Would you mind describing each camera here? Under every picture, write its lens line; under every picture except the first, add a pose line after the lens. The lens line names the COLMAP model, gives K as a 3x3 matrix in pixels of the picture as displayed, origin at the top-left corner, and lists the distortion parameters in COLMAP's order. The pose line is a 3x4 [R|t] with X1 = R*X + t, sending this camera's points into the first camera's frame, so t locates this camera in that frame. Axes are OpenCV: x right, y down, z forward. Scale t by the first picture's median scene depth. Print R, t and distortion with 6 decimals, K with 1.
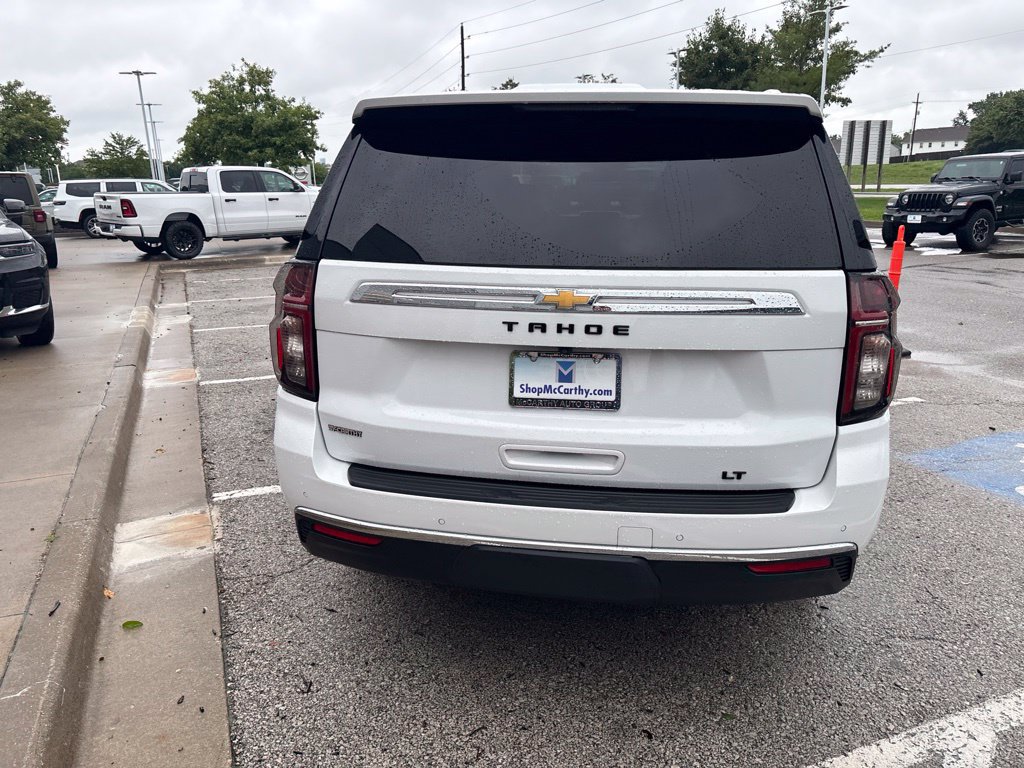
lens RADIAL K [[773.4, 0, 508.3], [0, 773.4, 384.6], [0, 0, 1]] dist [0.049697, -0.059603]
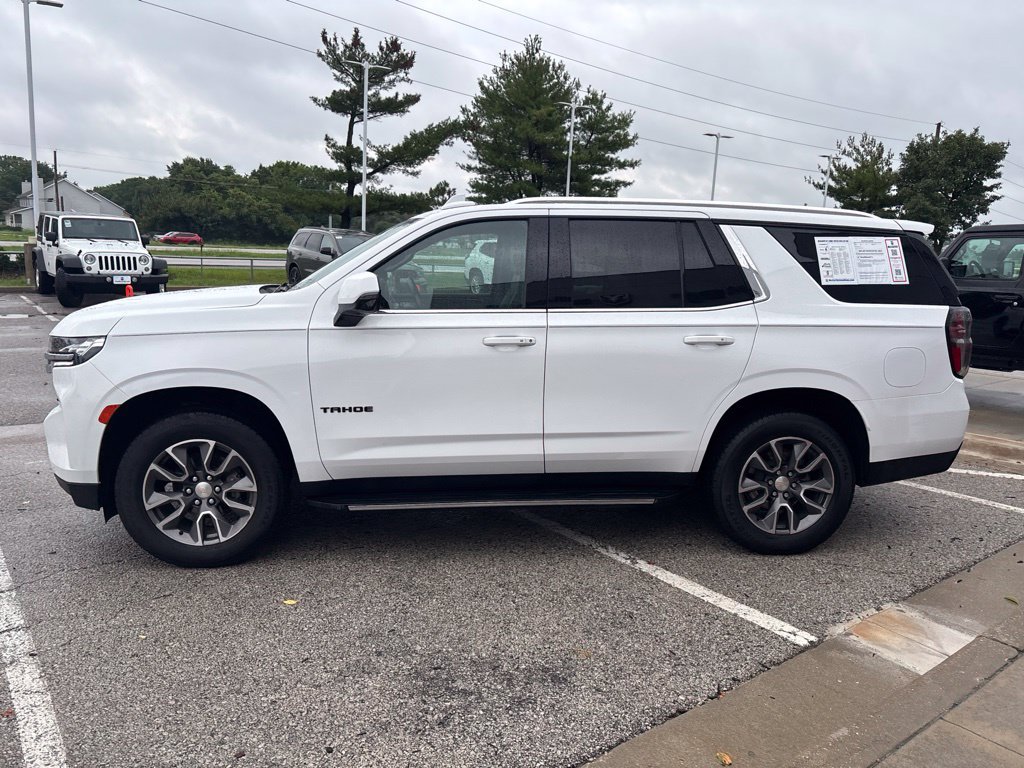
lens RADIAL K [[773.4, 0, 511.1], [0, 773.4, 377.1], [0, 0, 1]] dist [0.049697, -0.059603]
pose [[-0.253980, -0.155789, 0.954581, -1.782847], [0.213271, 0.953631, 0.212378, -0.616977], [-0.943403, 0.257524, -0.208977, 2.406566]]
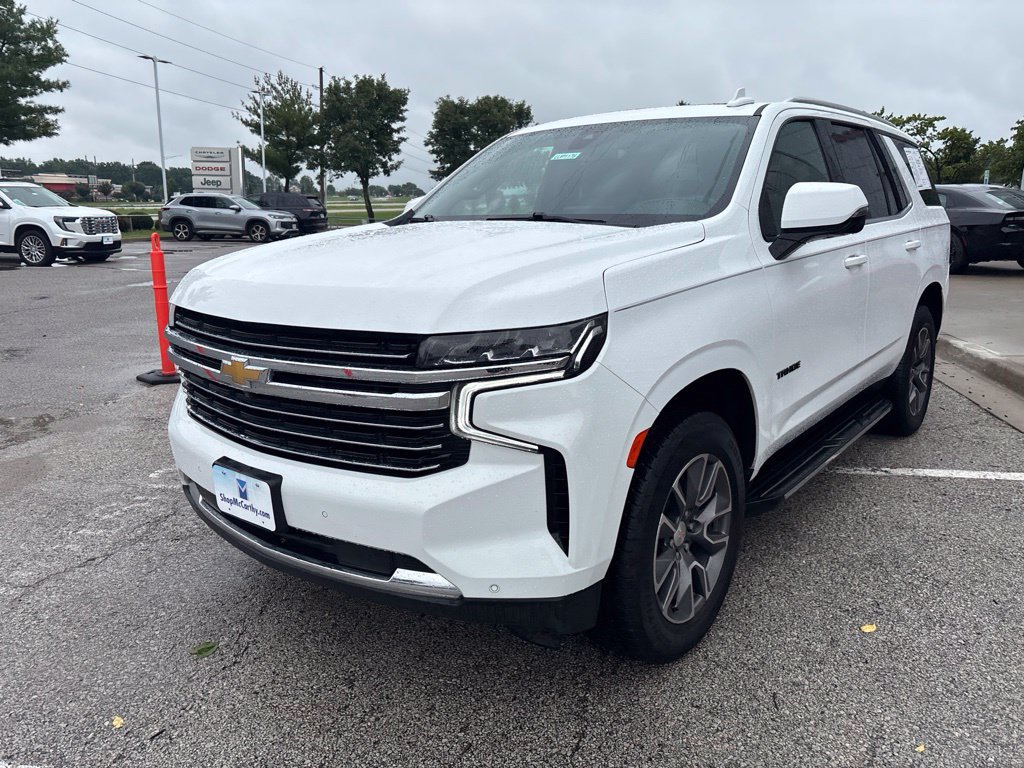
lens RADIAL K [[773.4, 0, 507.6], [0, 773.4, 379.1], [0, 0, 1]] dist [0.049697, -0.059603]
pose [[-0.854860, -0.103413, 0.508449, -0.397287], [0.140837, 0.896899, 0.419211, -0.845609], [-0.499379, 0.429975, -0.752159, 3.563466]]
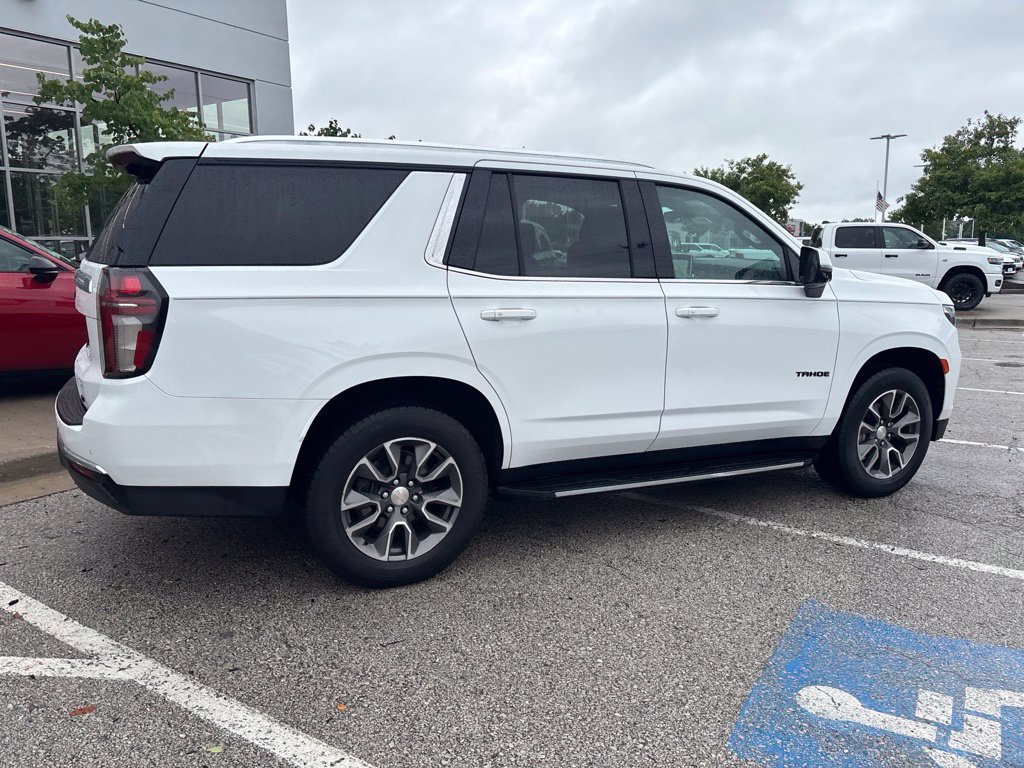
lens RADIAL K [[773.4, 0, 508.7], [0, 773.4, 379.5], [0, 0, 1]] dist [0.049697, -0.059603]
pose [[0.565776, 0.156886, -0.809496, 1.751695], [-0.222329, 0.974398, 0.033454, -0.134741], [0.794020, 0.161047, 0.586171, 0.685789]]
